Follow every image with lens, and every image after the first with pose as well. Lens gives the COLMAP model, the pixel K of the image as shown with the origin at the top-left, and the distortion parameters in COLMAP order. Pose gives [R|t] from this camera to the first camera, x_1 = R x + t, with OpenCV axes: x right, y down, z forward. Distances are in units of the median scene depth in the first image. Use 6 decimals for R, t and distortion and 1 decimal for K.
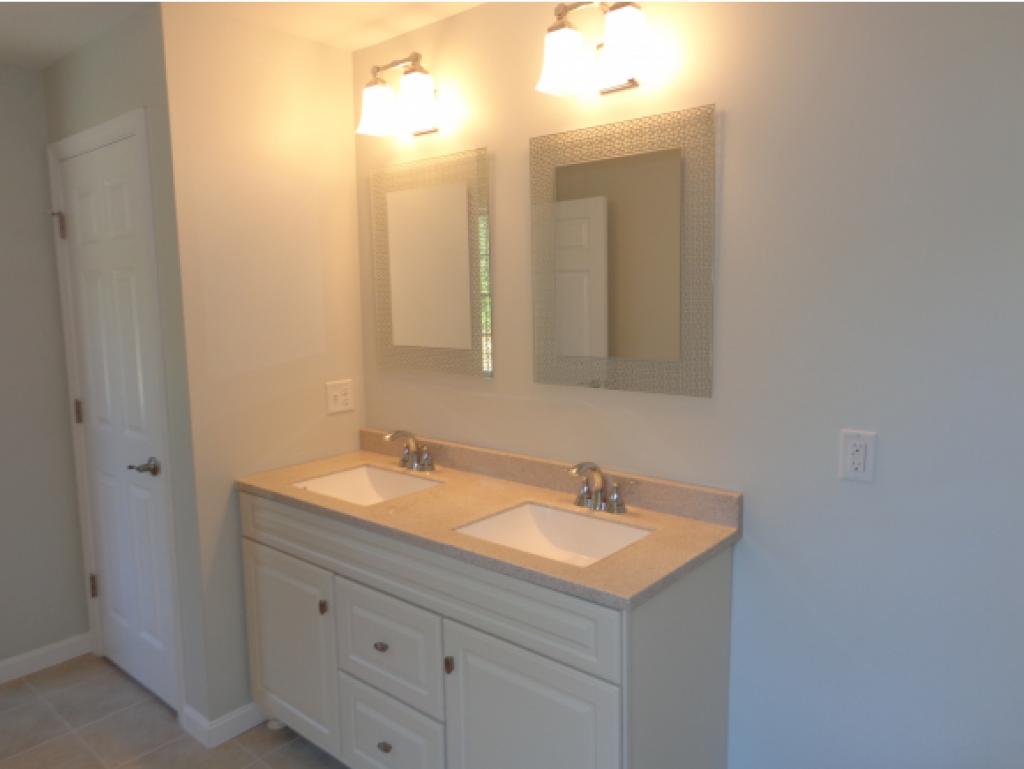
lens RADIAL K [[724.0, 0, 515.0], [0, 724.0, 383.9], [0, 0, 1]] dist [-0.002915, 0.006427]
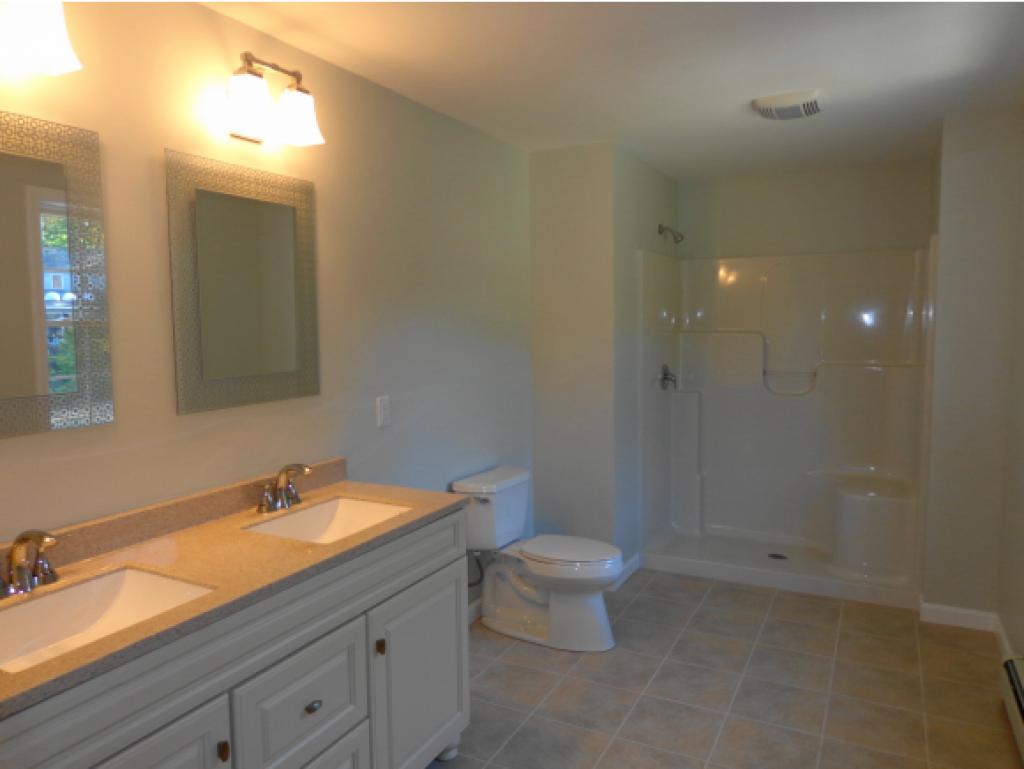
lens RADIAL K [[724.0, 0, 514.4], [0, 724.0, 384.1], [0, 0, 1]] dist [-0.002915, 0.006427]
pose [[-0.232488, -0.072003, 0.969930, -1.073322], [0.131752, 0.985732, 0.104756, -0.089334], [-0.963634, 0.152145, -0.219685, 0.889885]]
